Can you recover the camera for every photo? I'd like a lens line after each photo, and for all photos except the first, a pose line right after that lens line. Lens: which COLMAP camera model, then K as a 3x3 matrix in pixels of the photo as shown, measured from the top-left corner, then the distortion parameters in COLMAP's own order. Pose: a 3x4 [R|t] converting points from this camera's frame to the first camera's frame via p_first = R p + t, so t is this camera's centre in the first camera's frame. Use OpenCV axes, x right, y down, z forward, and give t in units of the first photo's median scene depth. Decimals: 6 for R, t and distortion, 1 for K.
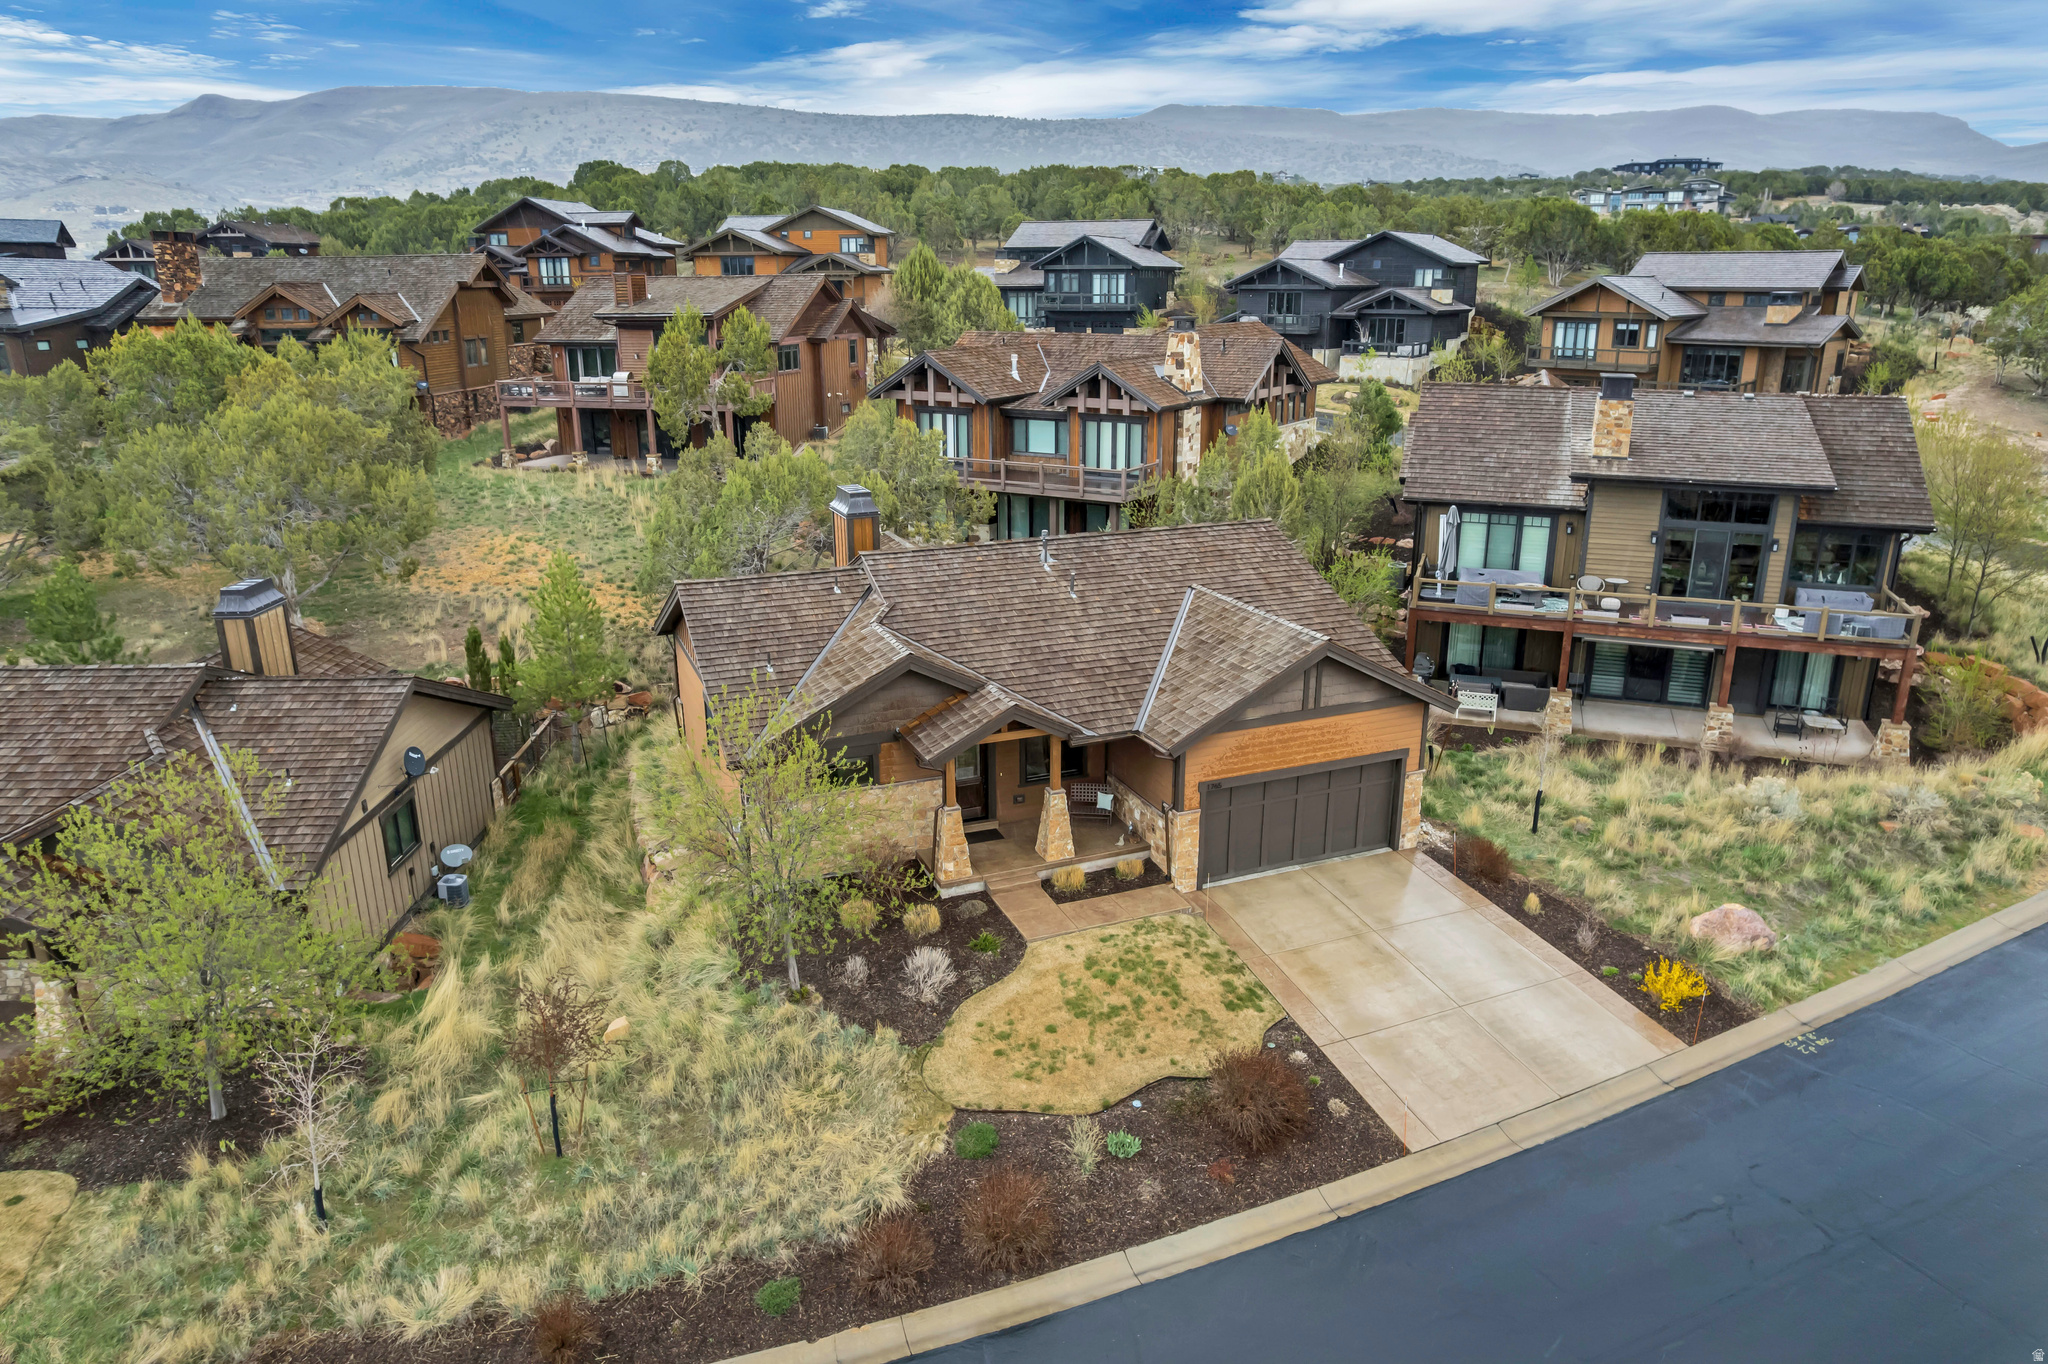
lens RADIAL K [[1313.2, 0, 1032.6], [0, 1313.2, 670.7], [0, 0, 1]] dist [-0.079217, 0.072207]
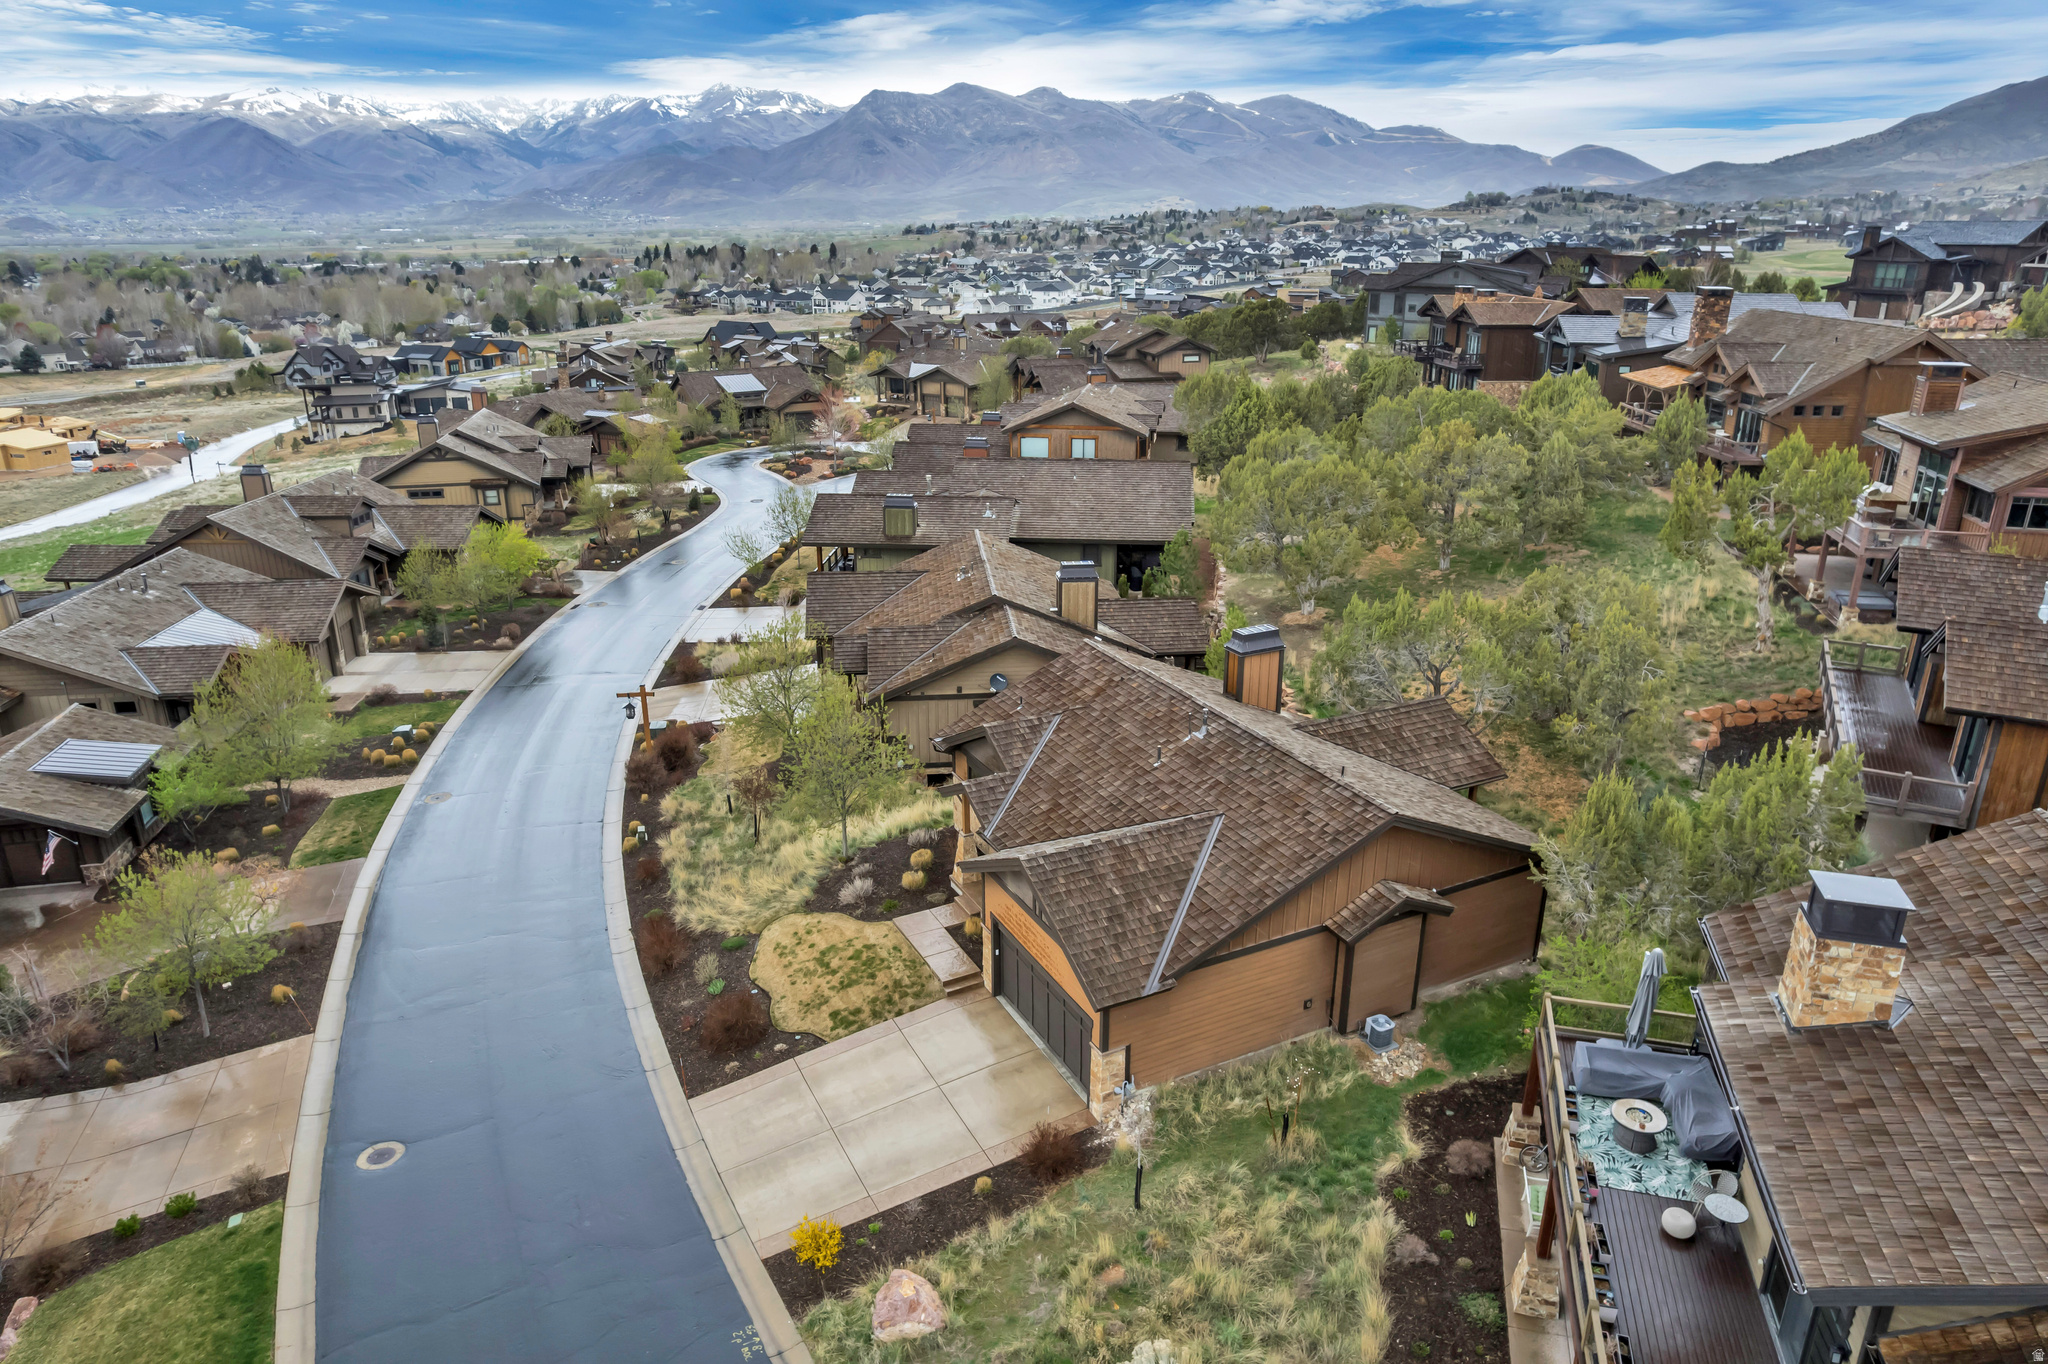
lens RADIAL K [[1313.2, 0, 1034.1], [0, 1313.2, 675.2], [0, 0, 1]] dist [-0.079217, 0.072207]
pose [[0.075801, 0.339094, -0.937694, 0.644749], [-0.287972, 0.907772, 0.304995, -0.268842], [0.954634, 0.246910, 0.166460, 0.413089]]
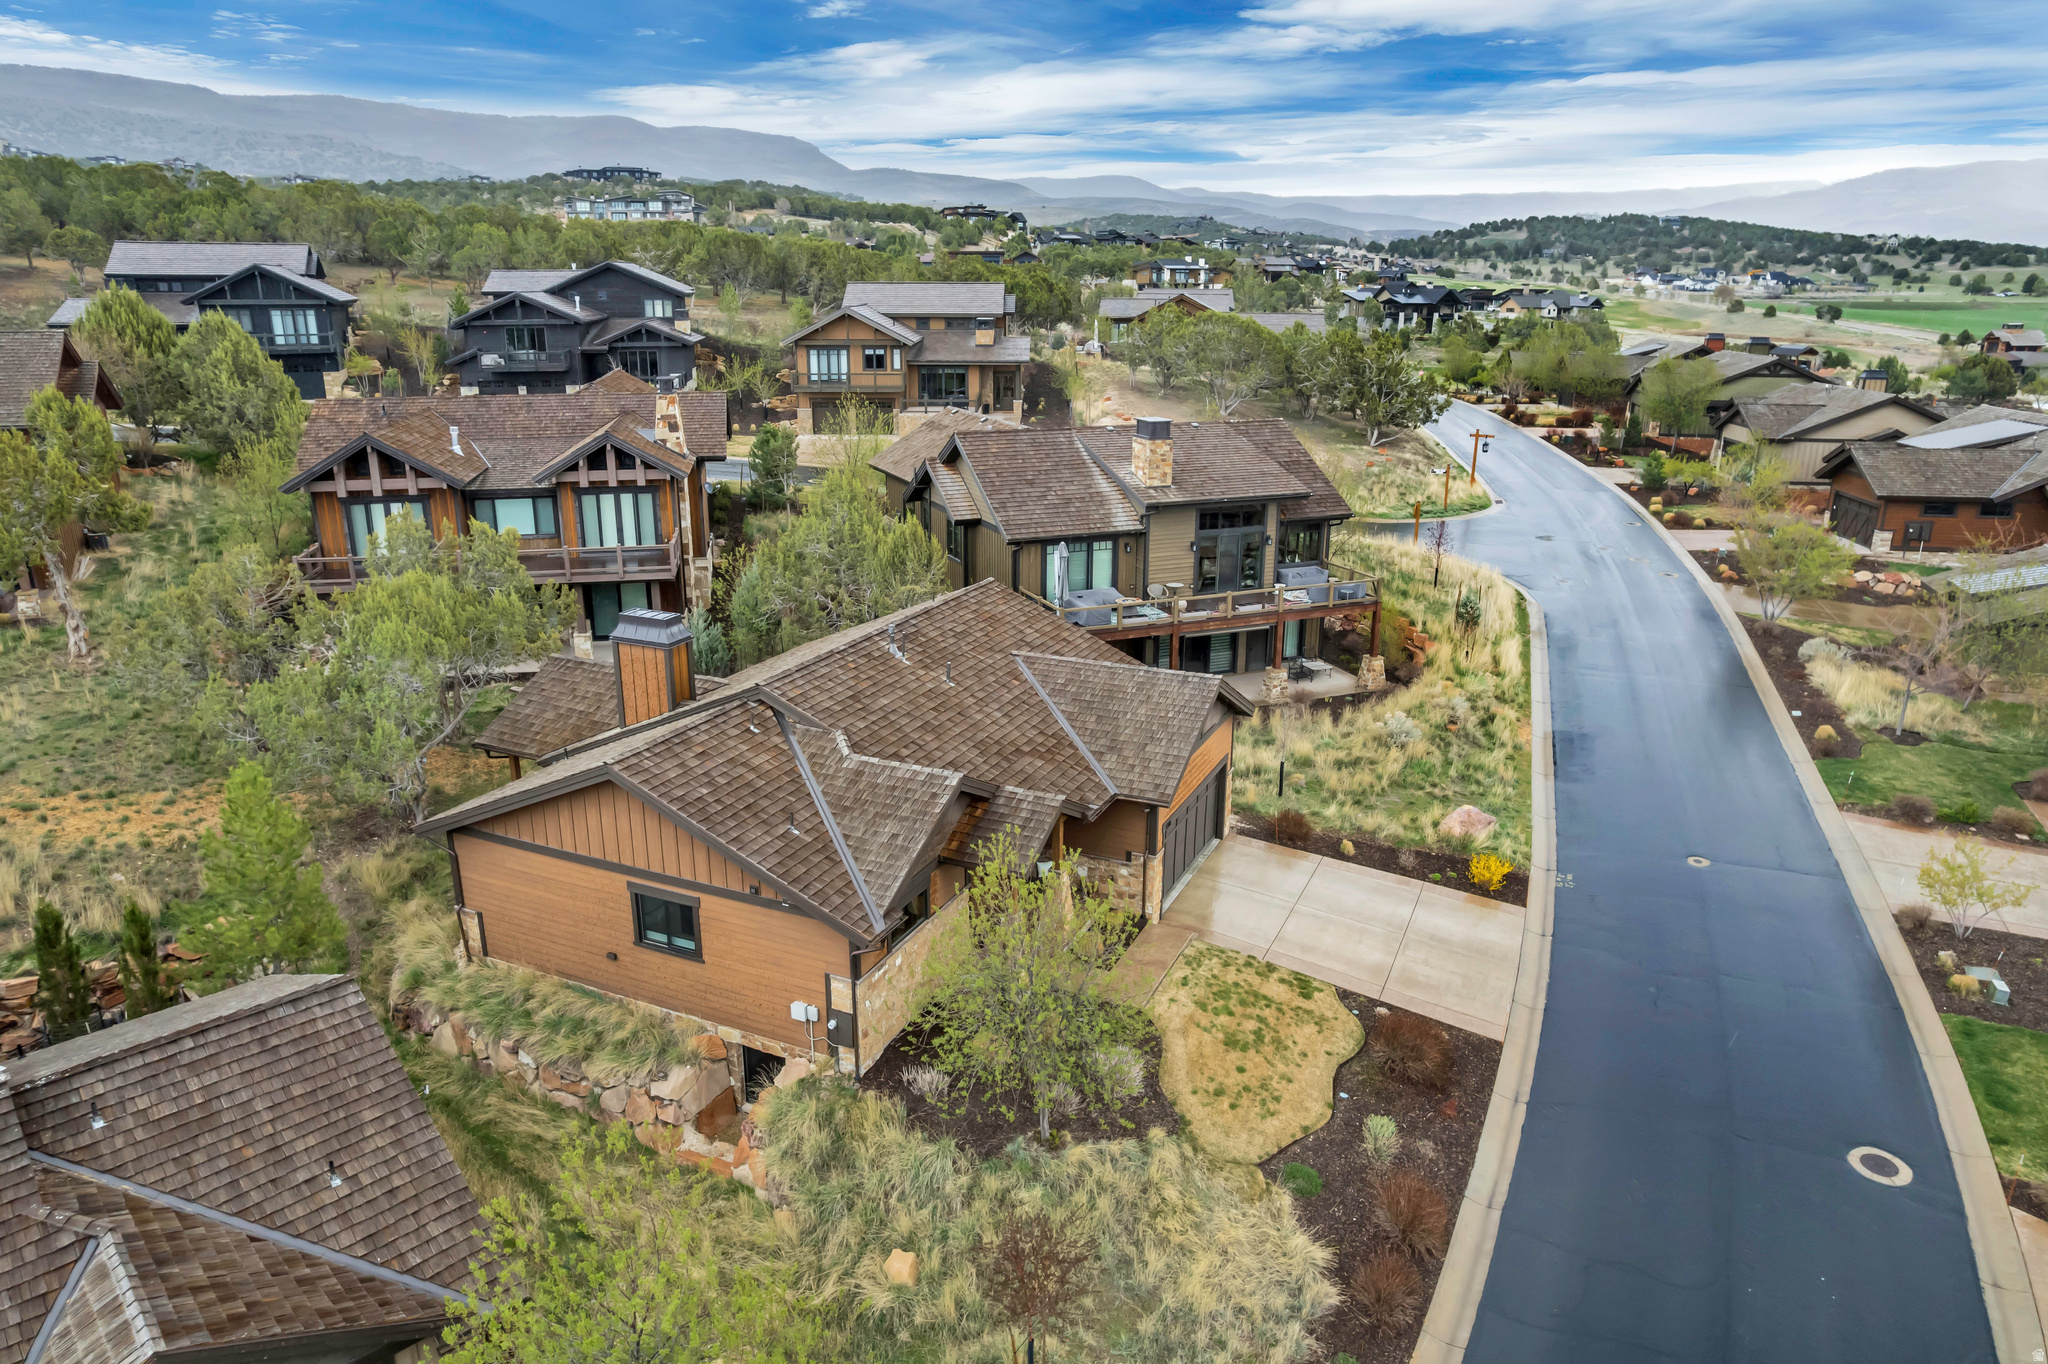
lens RADIAL K [[1313.2, 0, 1030.8], [0, 1313.2, 671.7], [0, 0, 1]] dist [-0.079217, 0.072207]
pose [[0.733038, -0.189769, 0.653179, -0.350911], [0.189060, 0.979297, 0.072342, -0.077152], [-0.653384, 0.070460, 0.753740, 0.117264]]
